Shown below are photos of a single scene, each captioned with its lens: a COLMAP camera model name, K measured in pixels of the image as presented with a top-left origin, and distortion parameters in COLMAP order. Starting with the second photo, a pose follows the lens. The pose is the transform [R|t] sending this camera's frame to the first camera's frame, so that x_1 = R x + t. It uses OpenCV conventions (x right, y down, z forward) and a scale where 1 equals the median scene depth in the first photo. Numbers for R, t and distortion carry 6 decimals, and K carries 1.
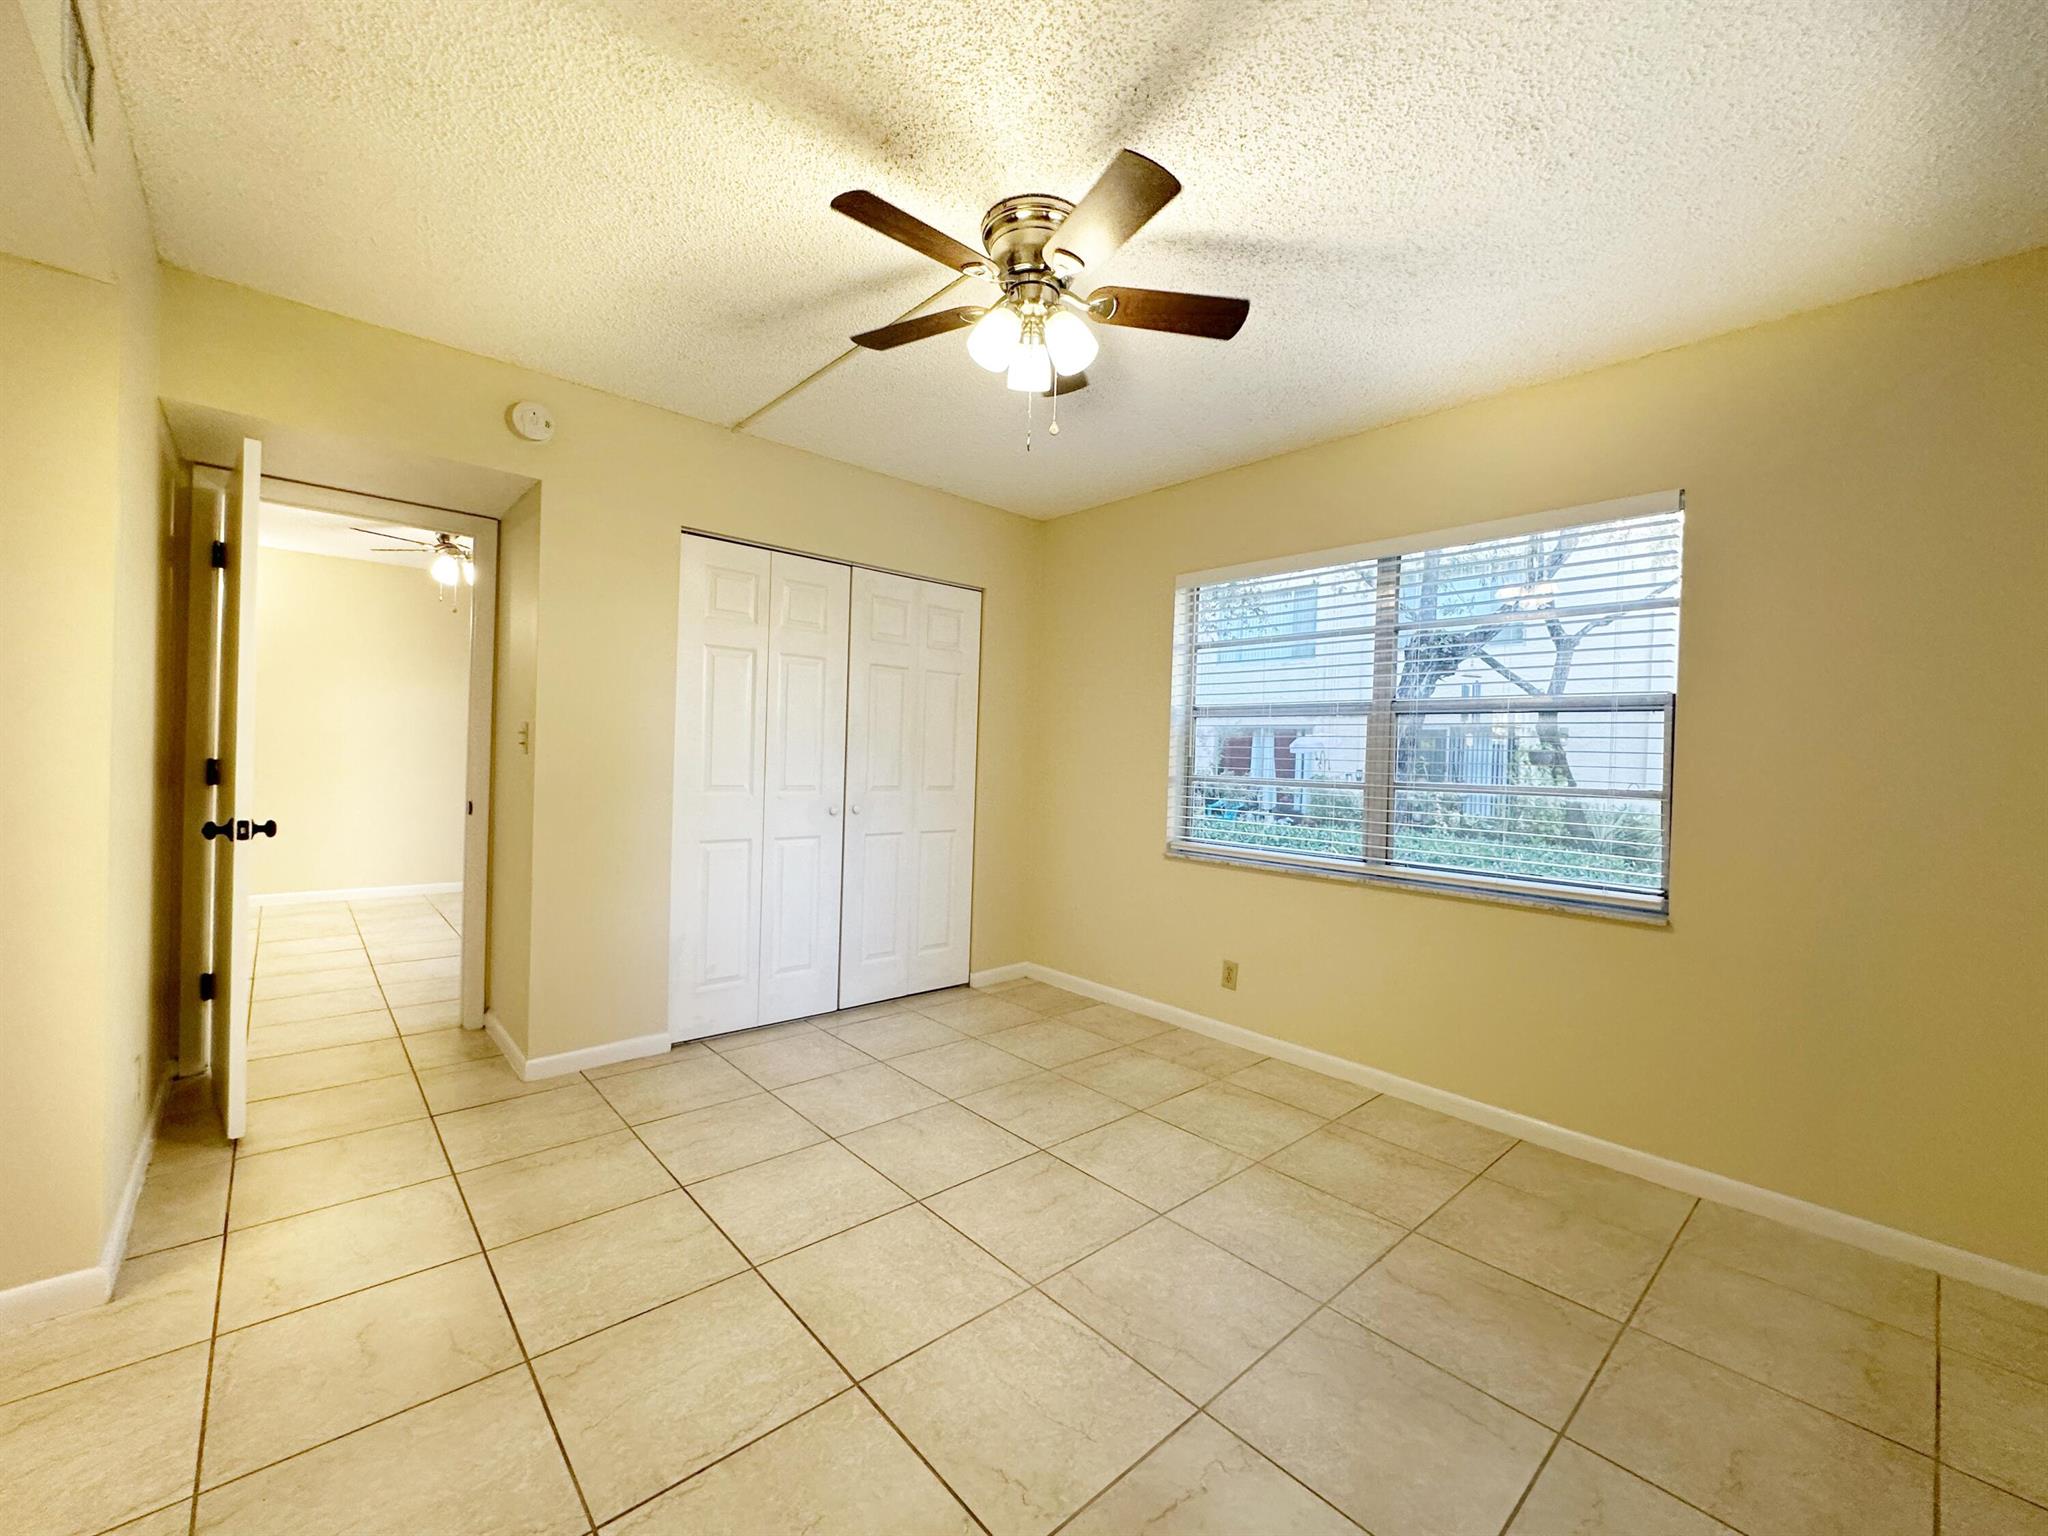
lens RADIAL K [[830.5, 0, 1022.4], [0, 830.5, 766.4], [0, 0, 1]] dist [-0.003120, 0.000752]
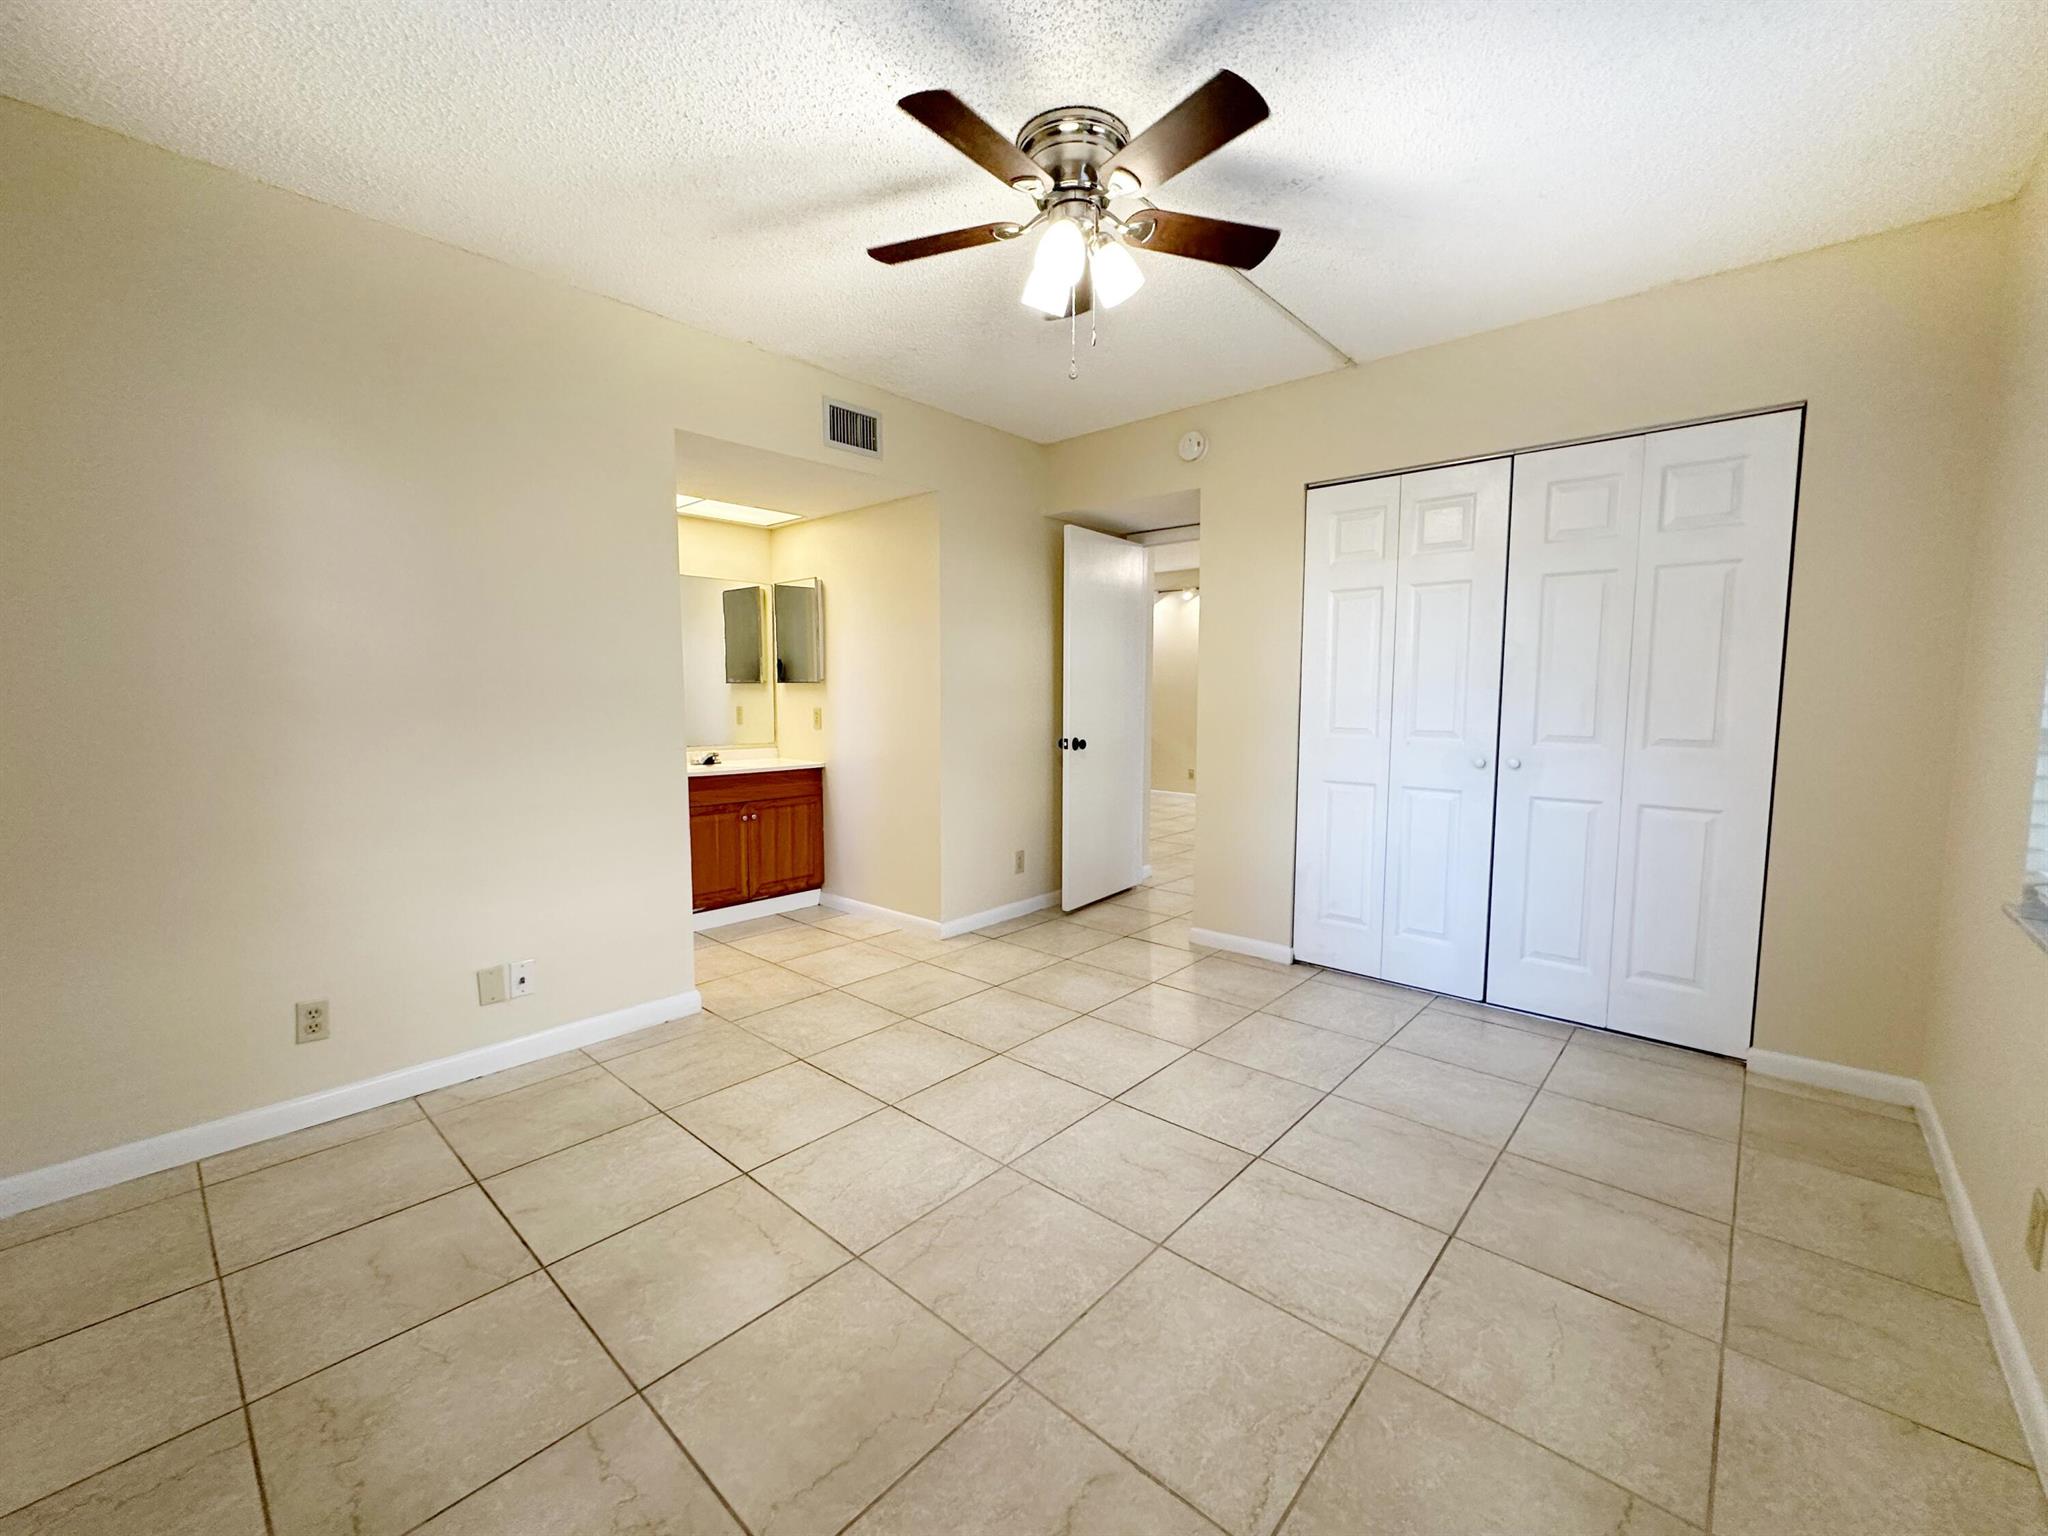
lens RADIAL K [[830.5, 0, 1022.4], [0, 830.5, 766.4], [0, 0, 1]] dist [-0.003120, 0.000752]
pose [[0.103830, 0.058750, -0.992858, 0.702770], [-0.011235, 0.998259, 0.057895, 0.018029], [0.994532, 0.005144, 0.104309, 0.583652]]
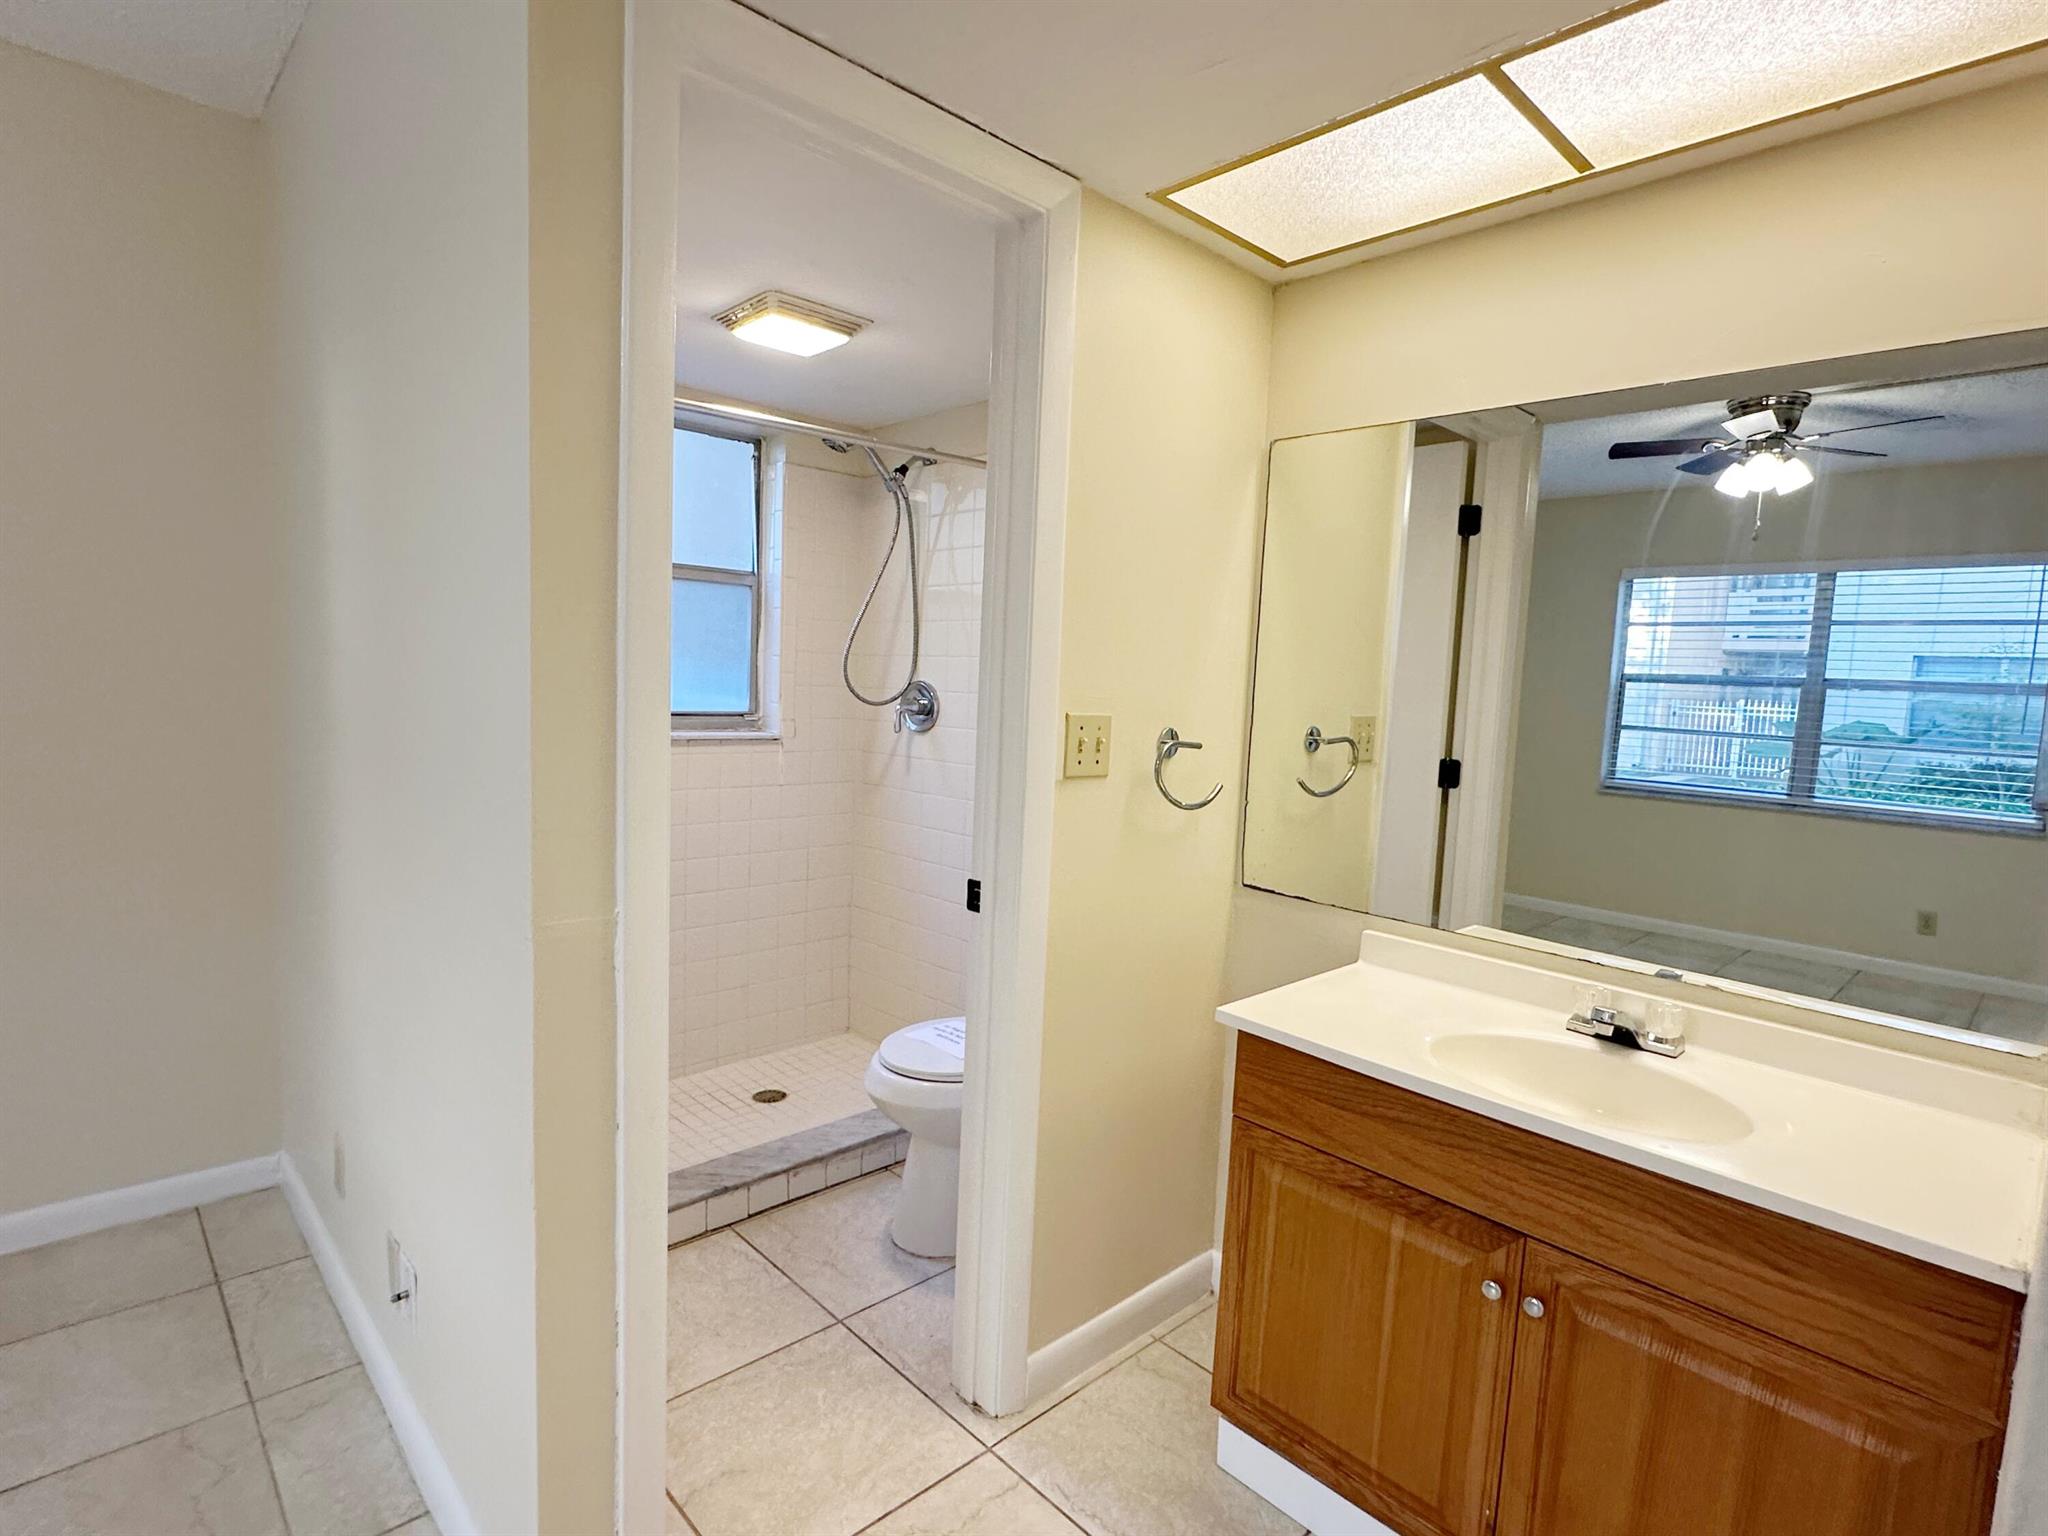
lens RADIAL K [[1038.8, 0, 1011.1], [0, 1038.8, 772.8], [0, 0, 1]] dist [-0.000875, -0.000013]
pose [[-0.997037, -0.071821, -0.027537, -0.544112], [-0.074368, 0.991513, 0.106638, -0.065839], [0.019645, 0.108370, -0.993917, 0.685476]]
